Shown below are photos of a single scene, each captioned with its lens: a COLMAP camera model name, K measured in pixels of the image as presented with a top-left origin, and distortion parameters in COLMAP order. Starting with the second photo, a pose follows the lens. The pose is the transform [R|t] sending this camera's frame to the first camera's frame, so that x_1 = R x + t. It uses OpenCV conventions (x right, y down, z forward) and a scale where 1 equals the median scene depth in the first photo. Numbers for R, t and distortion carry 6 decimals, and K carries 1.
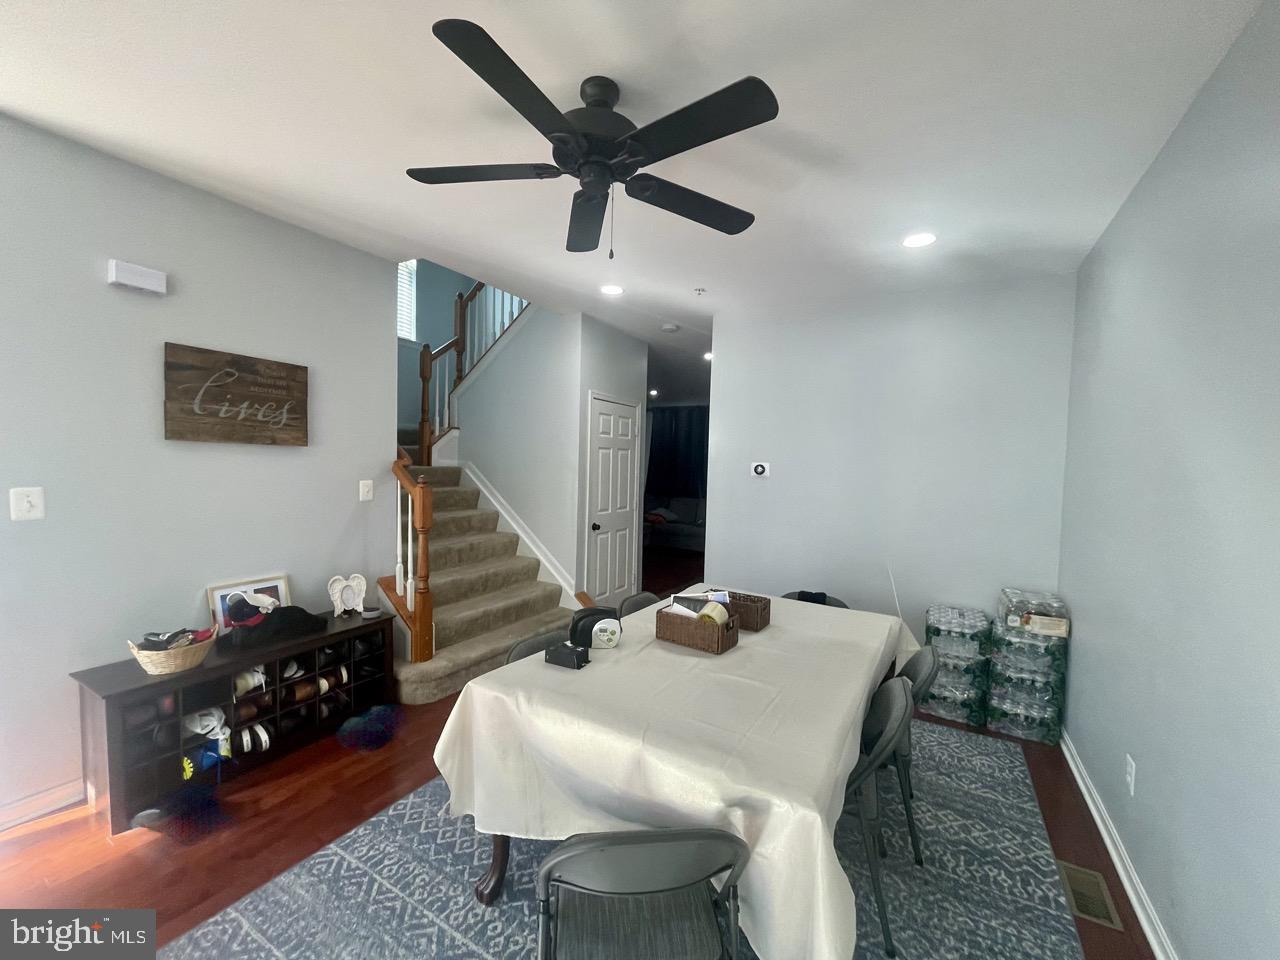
lens RADIAL K [[513.8, 0, 639.2], [0, 513.8, 482.6], [0, 0, 1]] dist [0.000354, 0.000045]
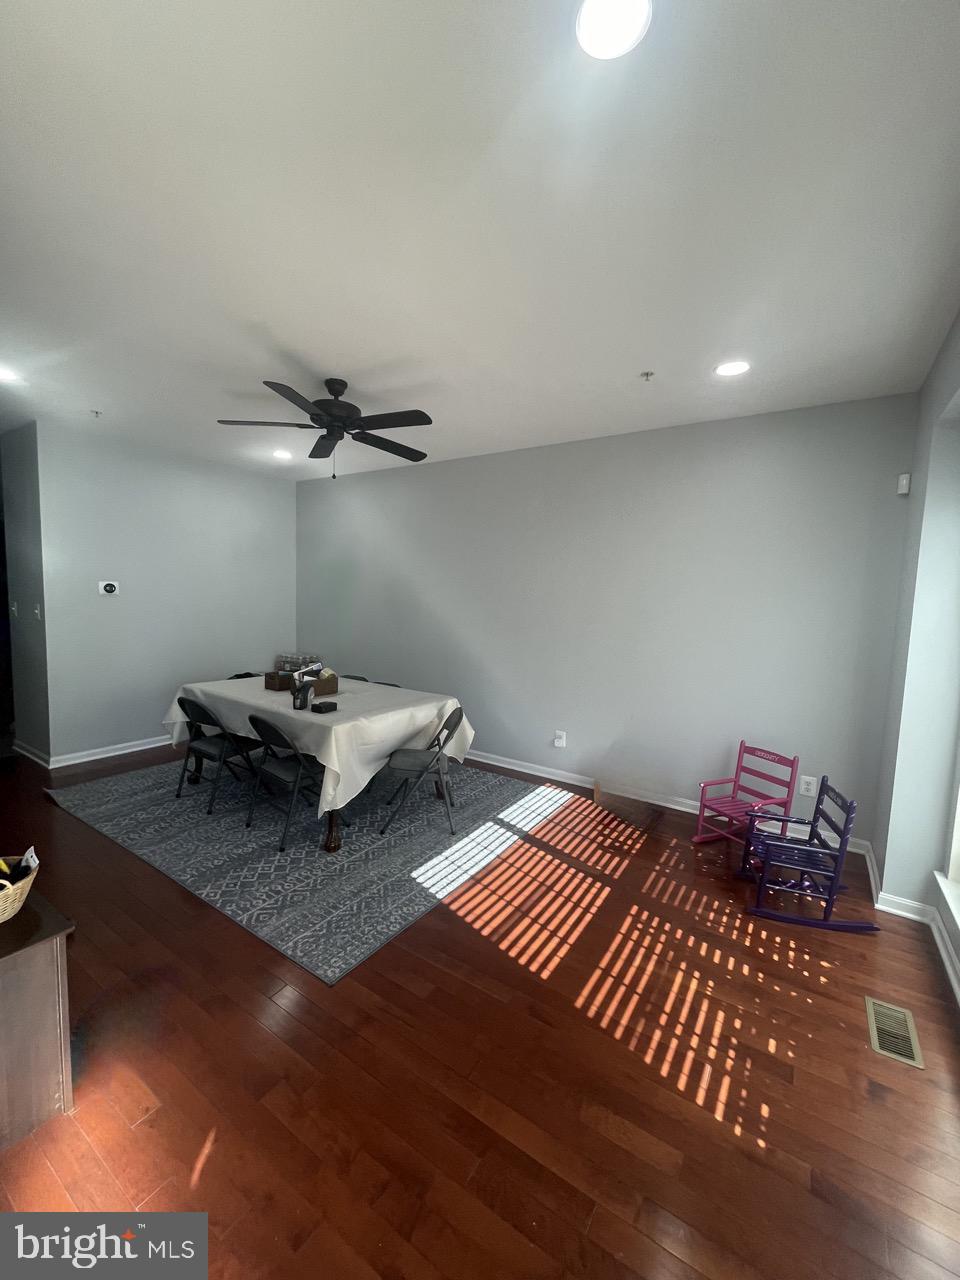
lens RADIAL K [[513.8, 0, 478.4], [0, 513.8, 640.1], [0, 0, 1]] dist [0.000354, 0.000045]
pose [[0.058235, -0.112955, 0.991892, -0.911812], [0.010224, 0.993594, 0.112548, -0.034810], [-0.998251, 0.003587, 0.059017, 0.202354]]
